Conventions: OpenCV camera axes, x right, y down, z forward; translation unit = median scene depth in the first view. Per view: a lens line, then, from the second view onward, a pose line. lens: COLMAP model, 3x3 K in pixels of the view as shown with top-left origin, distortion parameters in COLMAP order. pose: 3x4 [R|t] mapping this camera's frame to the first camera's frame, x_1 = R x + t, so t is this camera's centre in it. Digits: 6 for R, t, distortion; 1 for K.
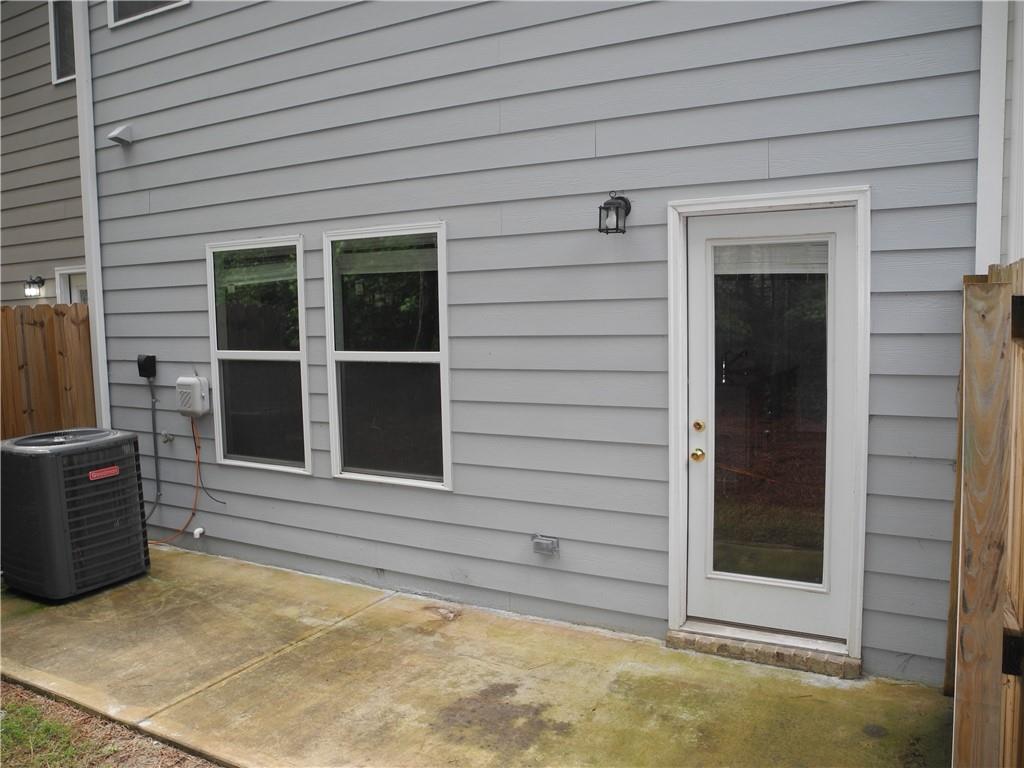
lens RADIAL K [[833.3, 0, 496.1], [0, 833.3, 391.8], [0, 0, 1]] dist [-0.139175, 0.106772]
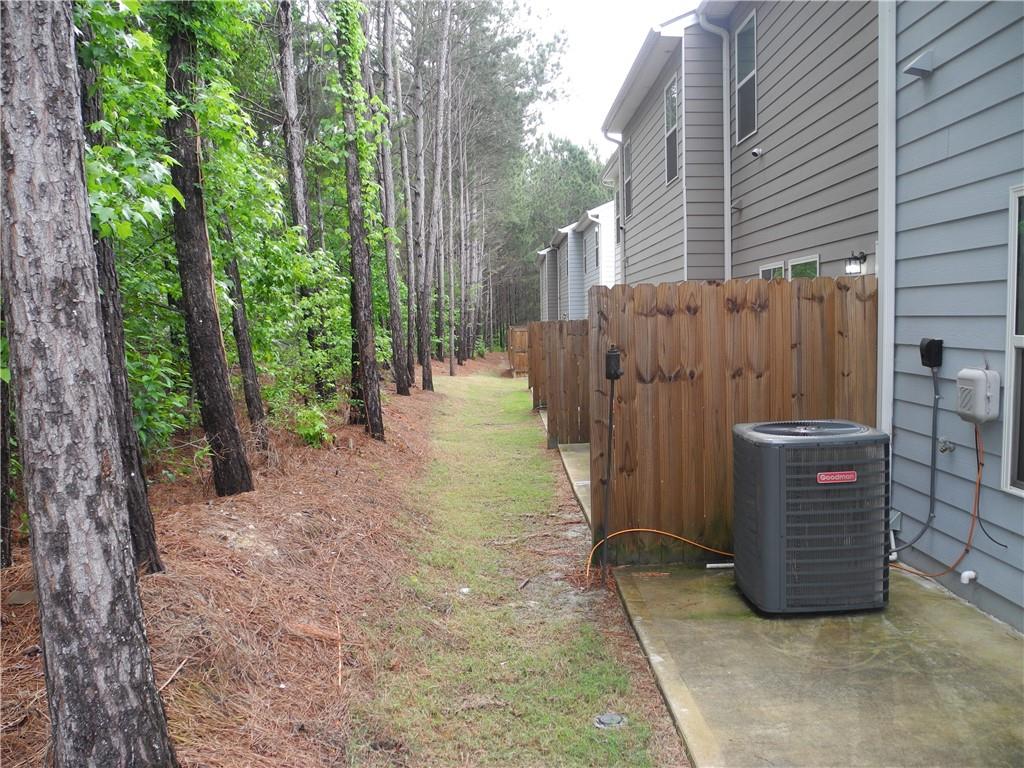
lens RADIAL K [[833.3, 0, 496.1], [0, 833.3, 391.8], [0, 0, 1]] dist [-0.139175, 0.106772]
pose [[0.500457, 0.086768, -0.861402, 0.040207], [-0.082094, 0.995238, 0.052554, -0.000247], [0.861860, 0.044415, 0.505197, 0.251483]]
